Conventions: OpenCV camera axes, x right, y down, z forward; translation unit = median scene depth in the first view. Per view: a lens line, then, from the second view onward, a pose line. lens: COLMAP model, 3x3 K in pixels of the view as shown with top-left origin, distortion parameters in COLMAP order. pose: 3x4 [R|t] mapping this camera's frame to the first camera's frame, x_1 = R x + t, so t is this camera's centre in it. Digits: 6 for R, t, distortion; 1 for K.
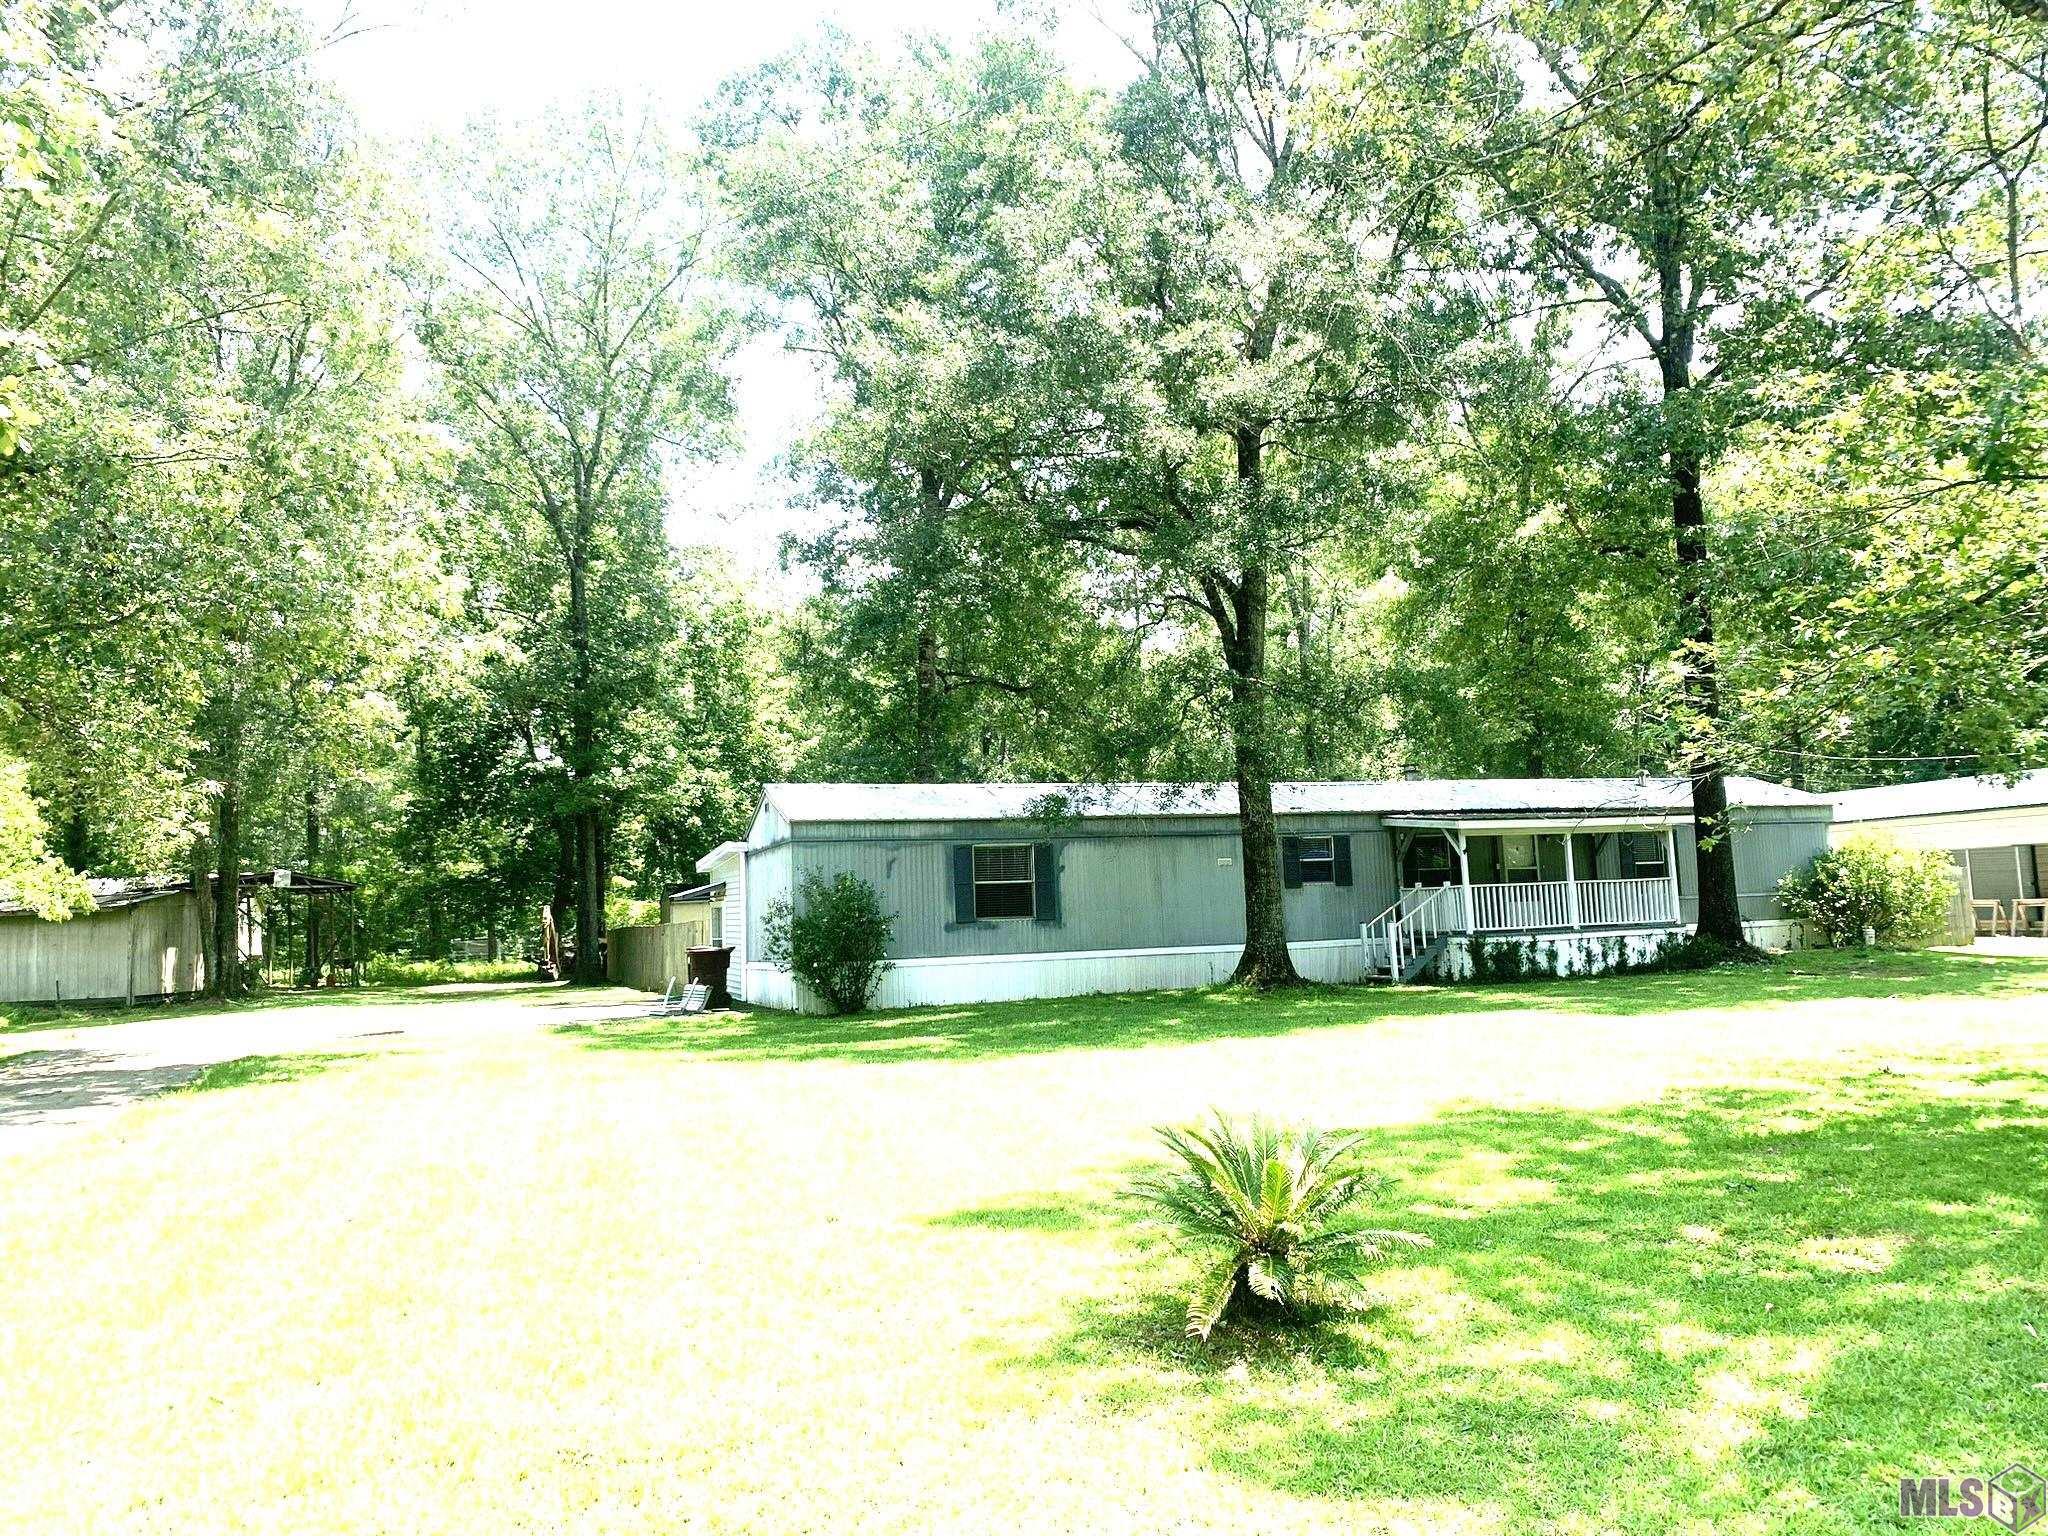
lens RADIAL K [[1563.6, 0, 1013.0], [0, 1563.6, 766.9], [0, 0, 1]] dist [-0.001882, 0.001266]
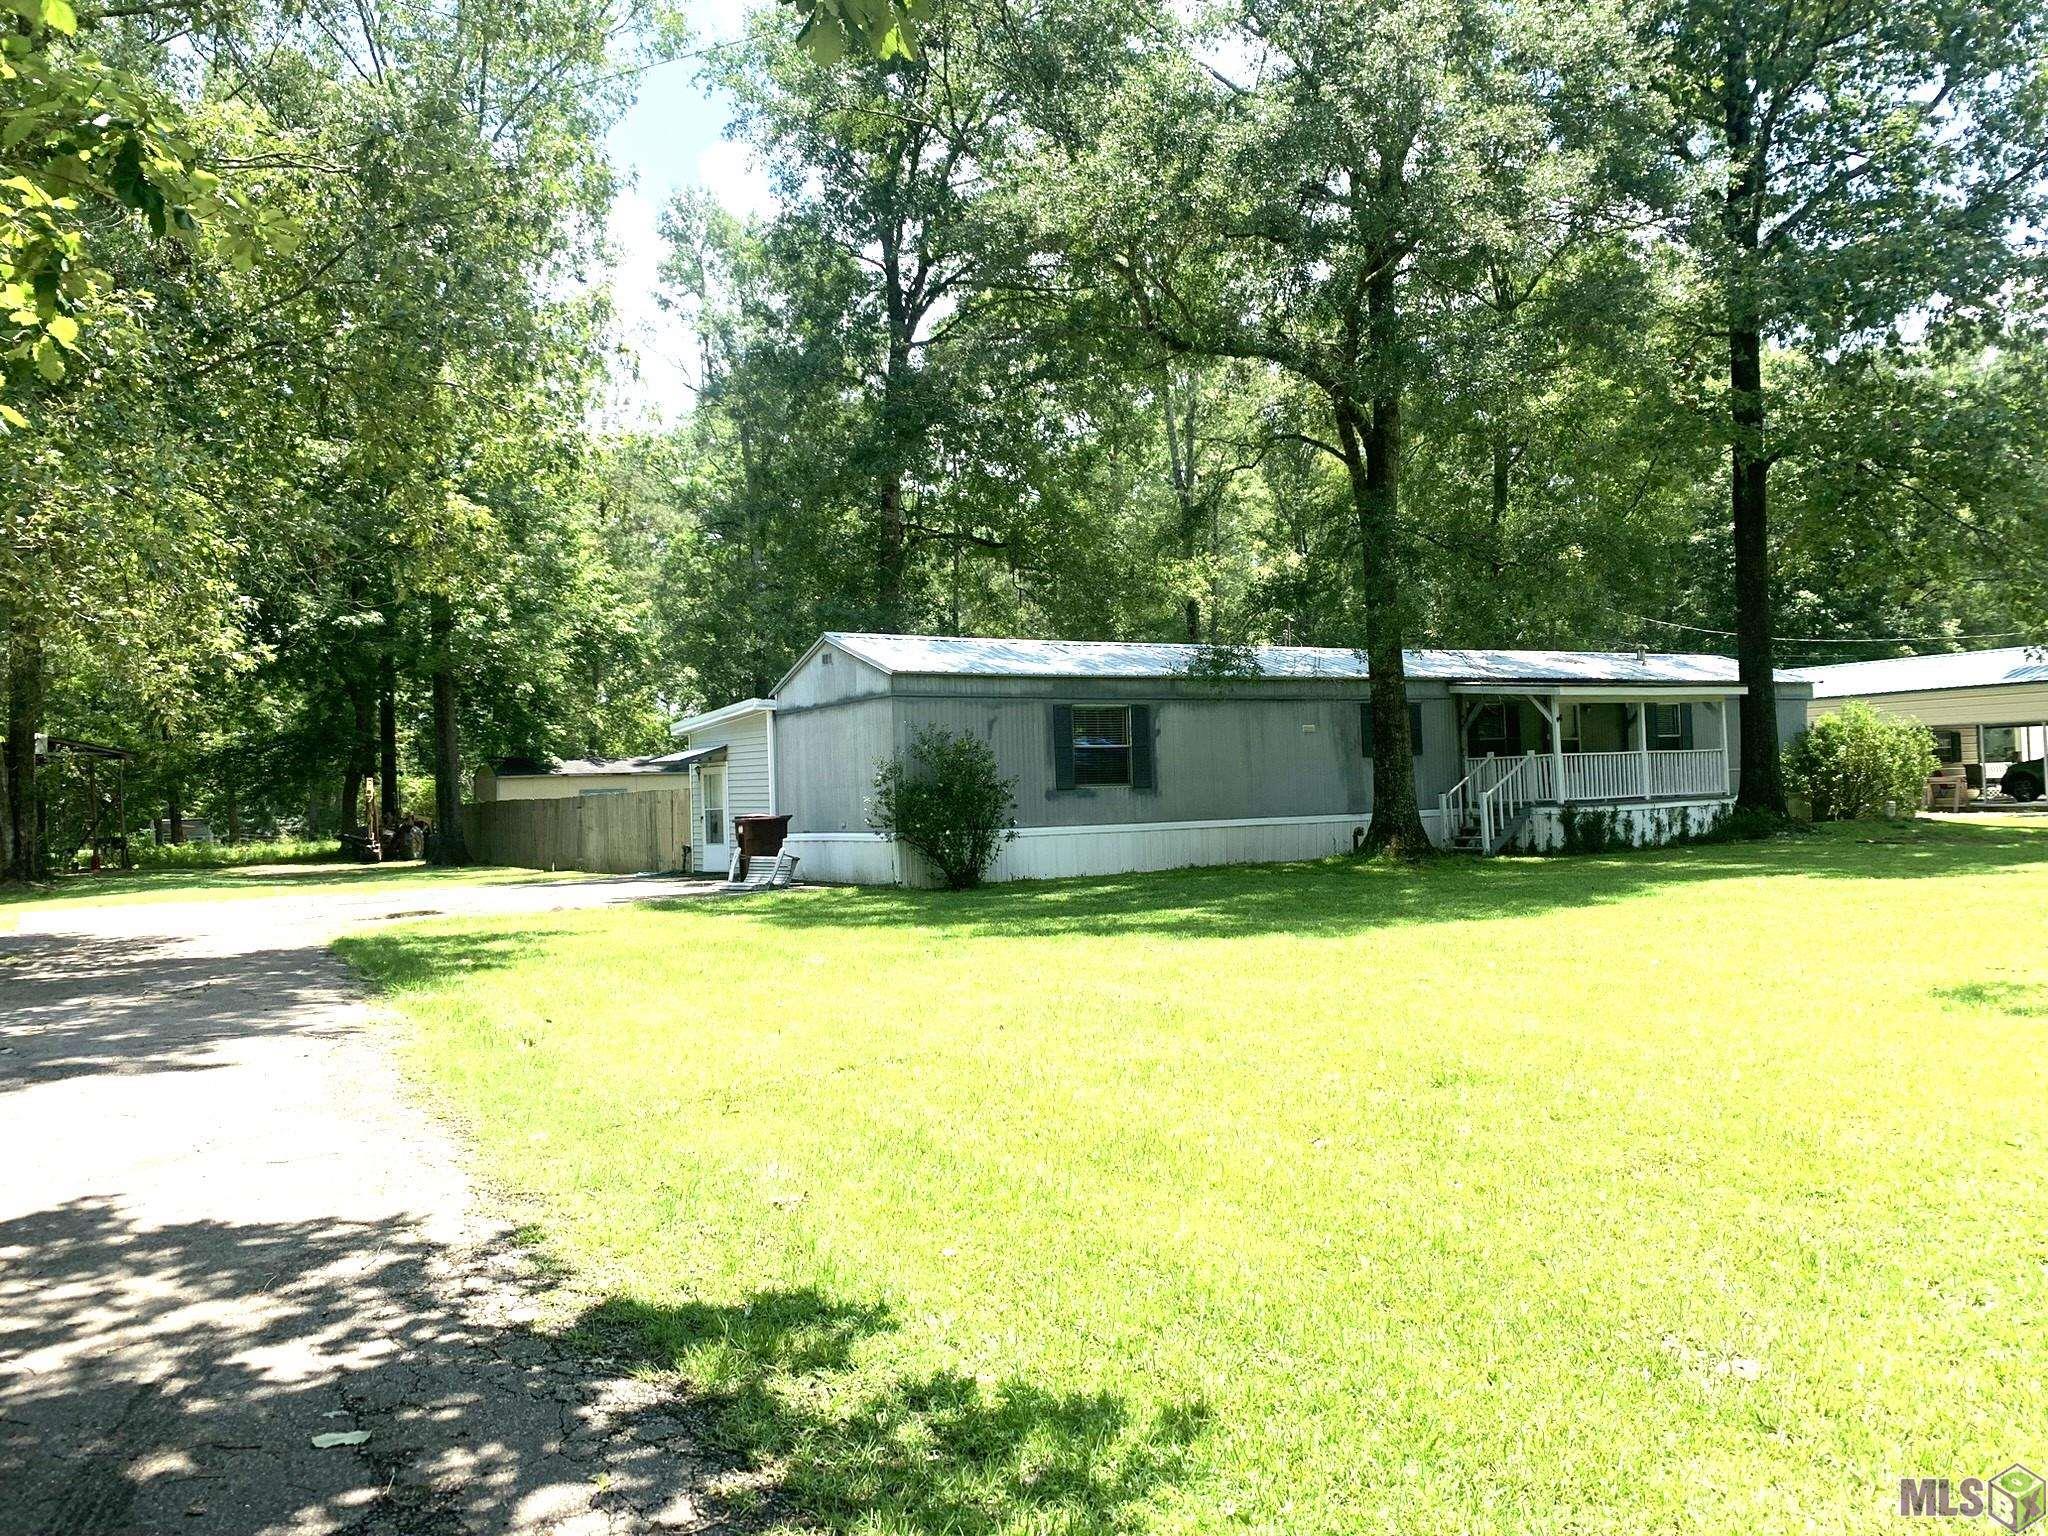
lens RADIAL K [[1563.6, 0, 1013.0], [0, 1563.6, 766.9], [0, 0, 1]] dist [-0.001882, 0.001266]
pose [[0.980107, 0.007313, 0.198335, -0.233828], [-0.021917, 0.997197, 0.071542, 0.021441], [-0.197256, -0.074466, 0.977520, 0.114329]]
